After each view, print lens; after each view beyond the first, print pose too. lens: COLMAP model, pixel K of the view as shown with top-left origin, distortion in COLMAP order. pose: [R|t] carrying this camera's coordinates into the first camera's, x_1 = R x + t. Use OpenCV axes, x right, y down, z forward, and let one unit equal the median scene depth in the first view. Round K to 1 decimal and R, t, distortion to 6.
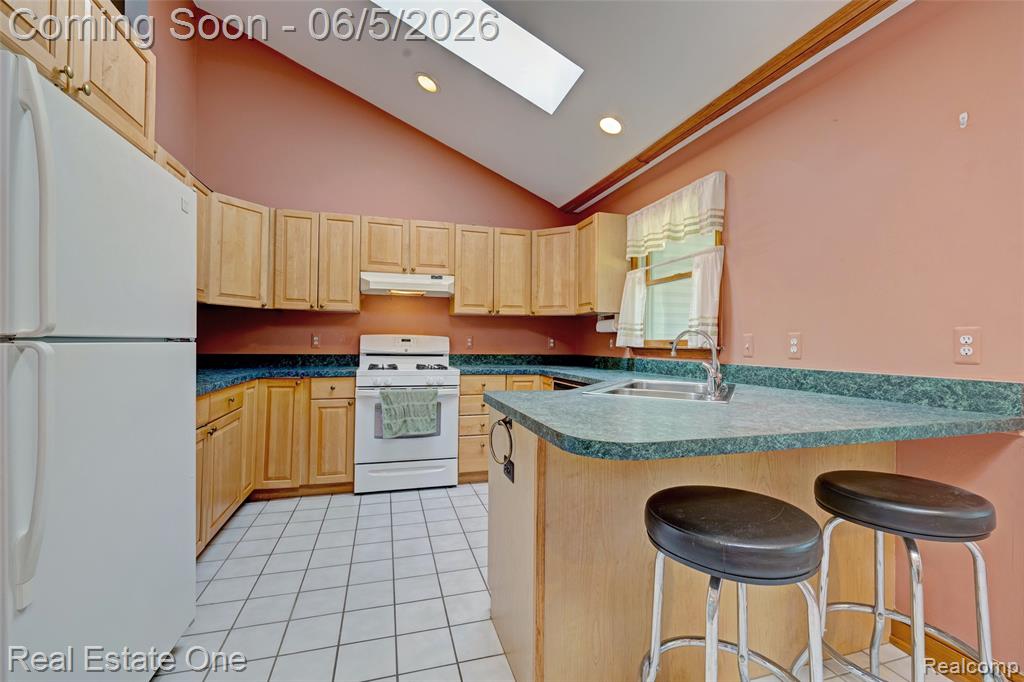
lens RADIAL K [[435.3, 0, 511.8], [0, 435.3, 338.4], [0, 0, 1]] dist [0.000951, 0.000312]
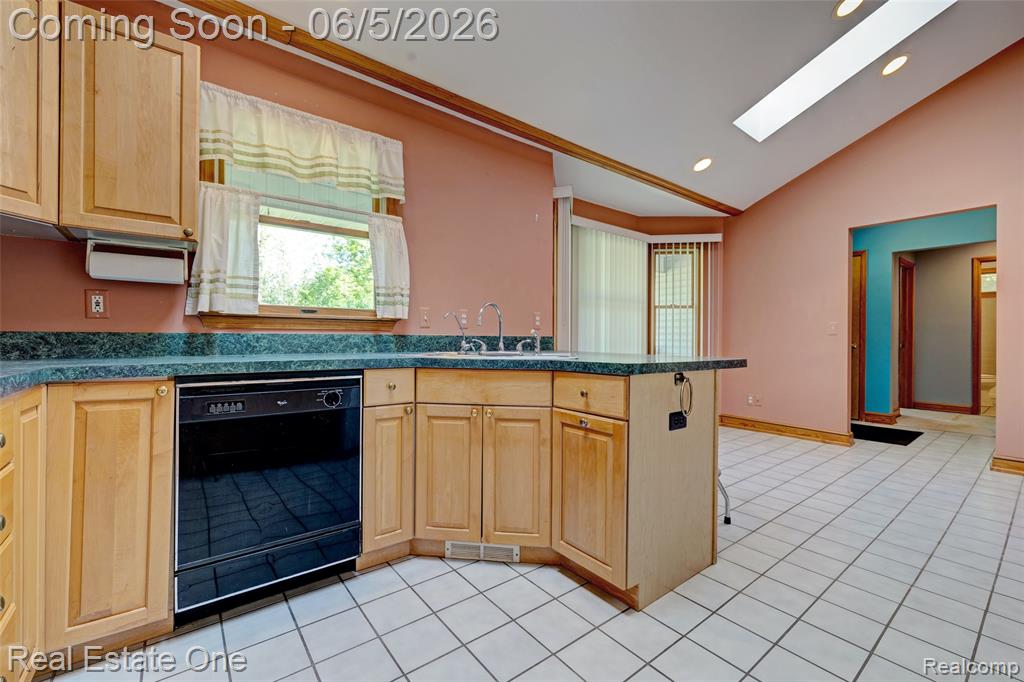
lens RADIAL K [[426.9, 0, 512.6], [0, 426.9, 337.3], [0, 0, 1]] dist [0.000147, 0.000108]
pose [[-0.366477, -0.010459, 0.930368, -0.406534], [-0.019437, 0.999805, 0.003583, 0.041307], [-0.930224, -0.016770, -0.366609, 0.836902]]
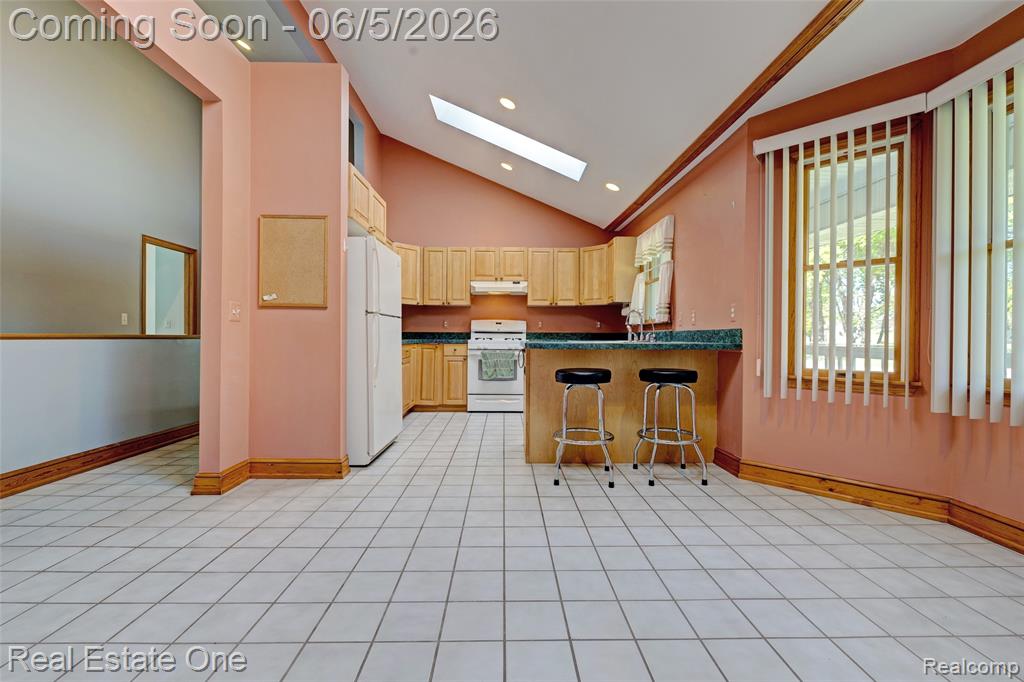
lens RADIAL K [[435.3, 0, 511.8], [0, 435.3, 338.4], [0, 0, 1]] dist [0.000951, 0.000312]
pose [[0.964512, -0.003924, -0.264009, 0.249075], [0.007070, 0.999915, 0.010965, 0.047987], [0.263944, -0.012442, 0.964458, -0.576820]]
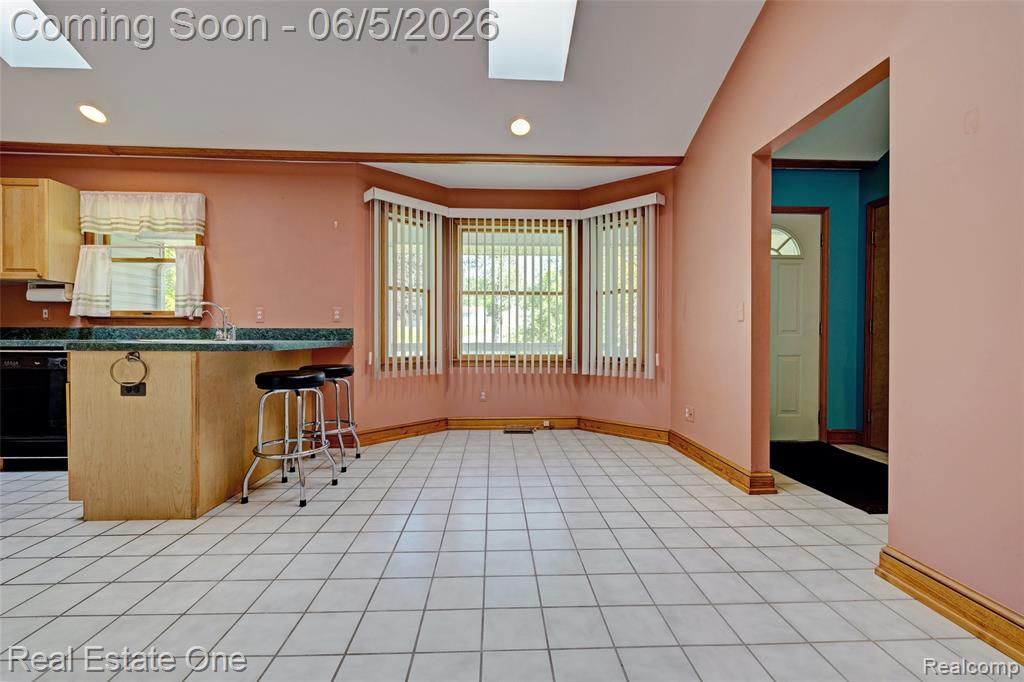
lens RADIAL K [[435.3, 0, 511.8], [0, 435.3, 338.4], [0, 0, 1]] dist [0.000951, 0.000312]
pose [[0.243854, -0.012745, 0.969728, -0.507576], [-0.011100, 0.999811, 0.015932, 0.044299], [-0.969749, -0.014649, 0.243666, -0.263224]]
